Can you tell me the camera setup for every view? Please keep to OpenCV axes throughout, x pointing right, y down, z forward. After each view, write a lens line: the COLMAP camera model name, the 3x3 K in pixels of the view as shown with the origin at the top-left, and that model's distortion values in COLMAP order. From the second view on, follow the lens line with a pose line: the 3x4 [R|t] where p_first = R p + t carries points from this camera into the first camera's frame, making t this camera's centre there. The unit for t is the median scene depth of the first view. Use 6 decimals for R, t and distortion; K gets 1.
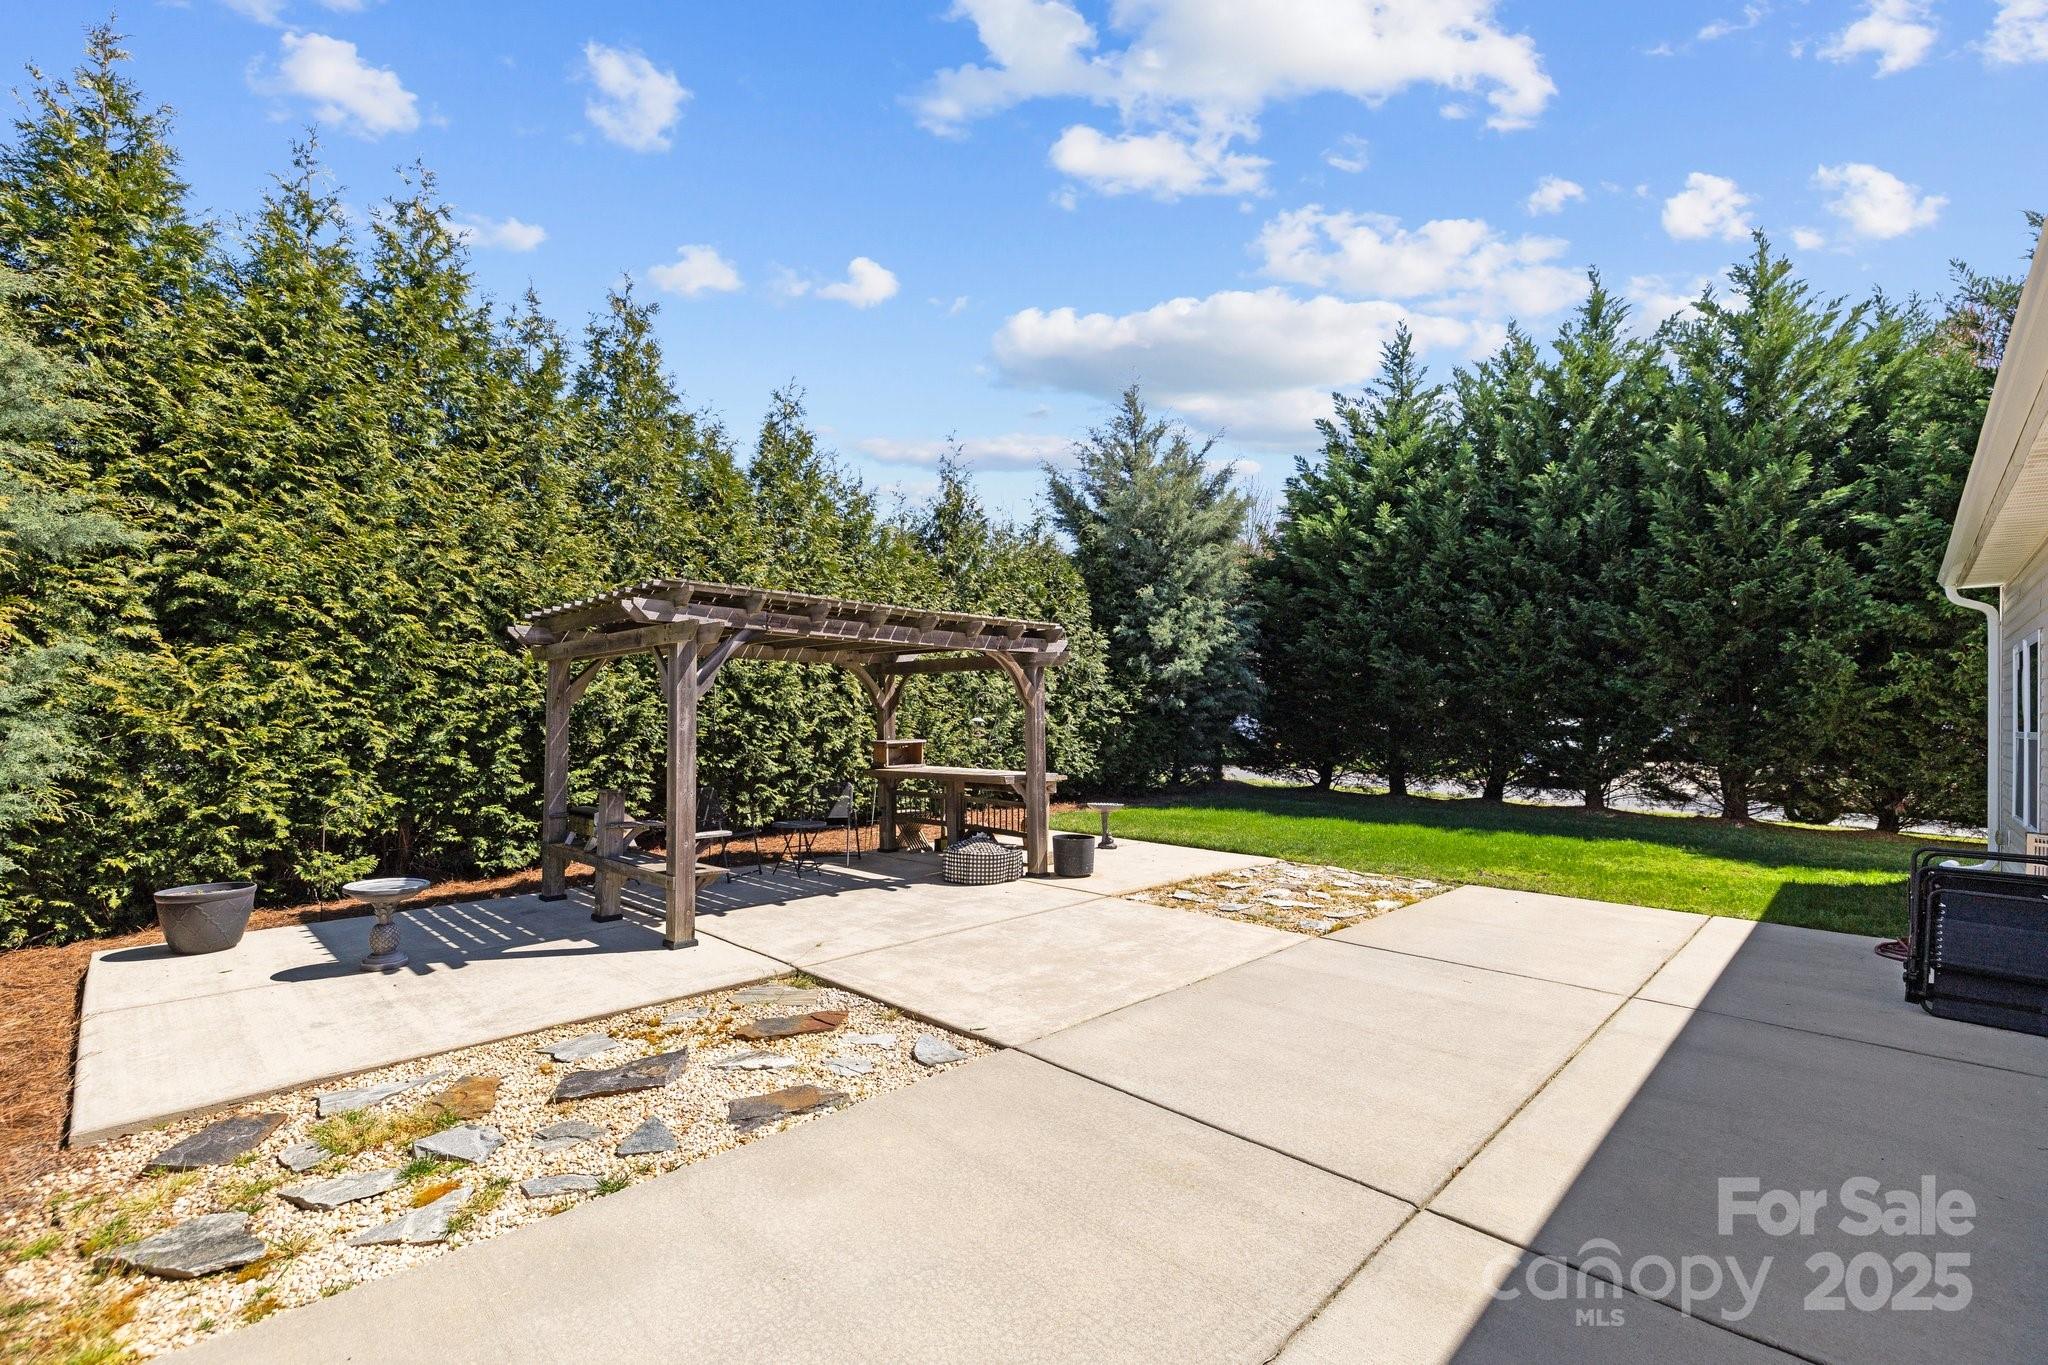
lens RADIAL K [[900.1, 0, 1029.7], [0, 900.1, 707.0], [0, 0, 1]] dist [-0.000335, -0.000101]
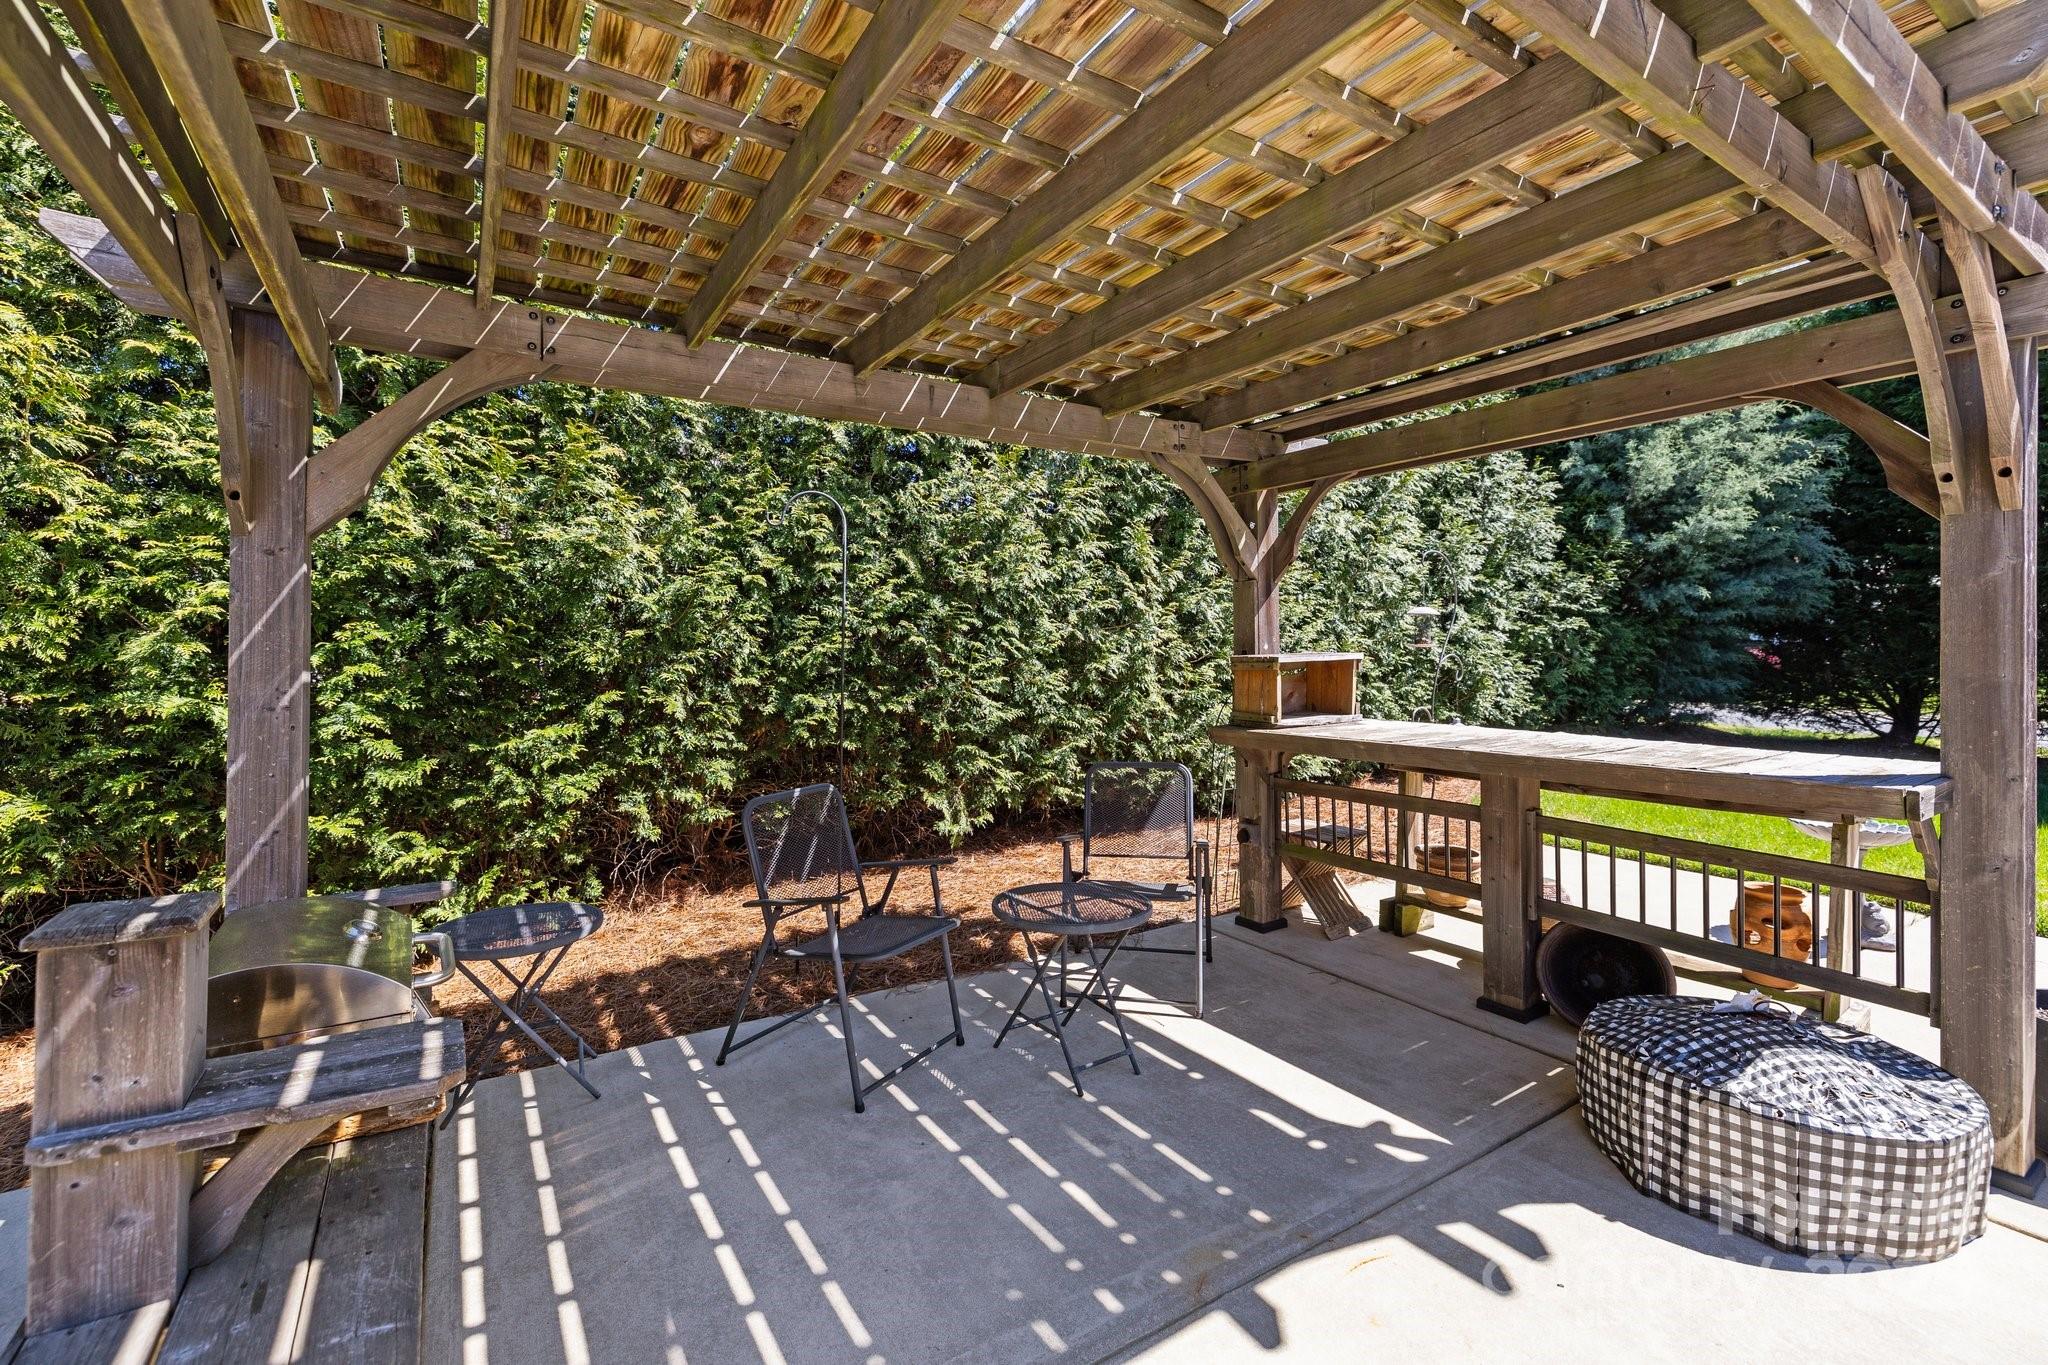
lens RADIAL K [[865.4, 0, 1006.5], [0, 865.4, 677.2], [0, 0, 1]] dist [-0.001361, -0.000289]
pose [[0.964978, -0.001730, -0.262326, -0.152472], [0.014690, 0.998766, 0.047449, 0.025298], [0.261920, -0.049641, 0.963812, 0.547230]]
